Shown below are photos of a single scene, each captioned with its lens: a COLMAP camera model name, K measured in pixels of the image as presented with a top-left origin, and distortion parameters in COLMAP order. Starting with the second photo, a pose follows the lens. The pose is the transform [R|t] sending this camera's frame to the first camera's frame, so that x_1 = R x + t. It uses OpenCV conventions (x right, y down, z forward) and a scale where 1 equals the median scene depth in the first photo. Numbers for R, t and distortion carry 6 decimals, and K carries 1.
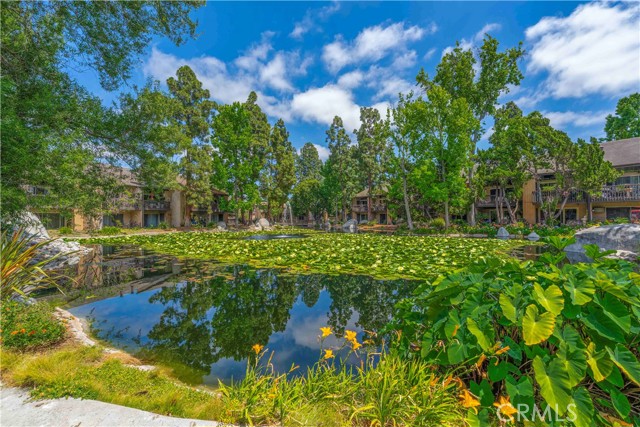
lens RADIAL K [[260.2, 0, 322.4], [0, 260.2, 215.8], [0, 0, 1]] dist [-0.002573, -0.000184]
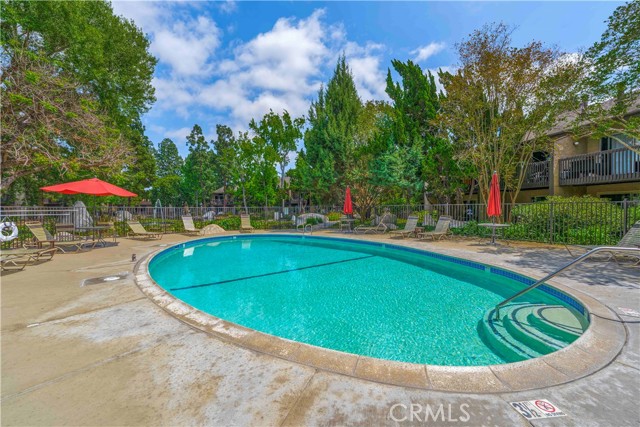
lens RADIAL K [[260.2, 0, 323.2], [0, 260.2, 210.1], [0, 0, 1]] dist [-0.002573, -0.000184]
pose [[0.877609, -0.009136, 0.479291, -0.010285], [0.002384, 0.999889, 0.014694, -0.007861], [-0.479372, -0.011753, 0.877533, -0.335422]]
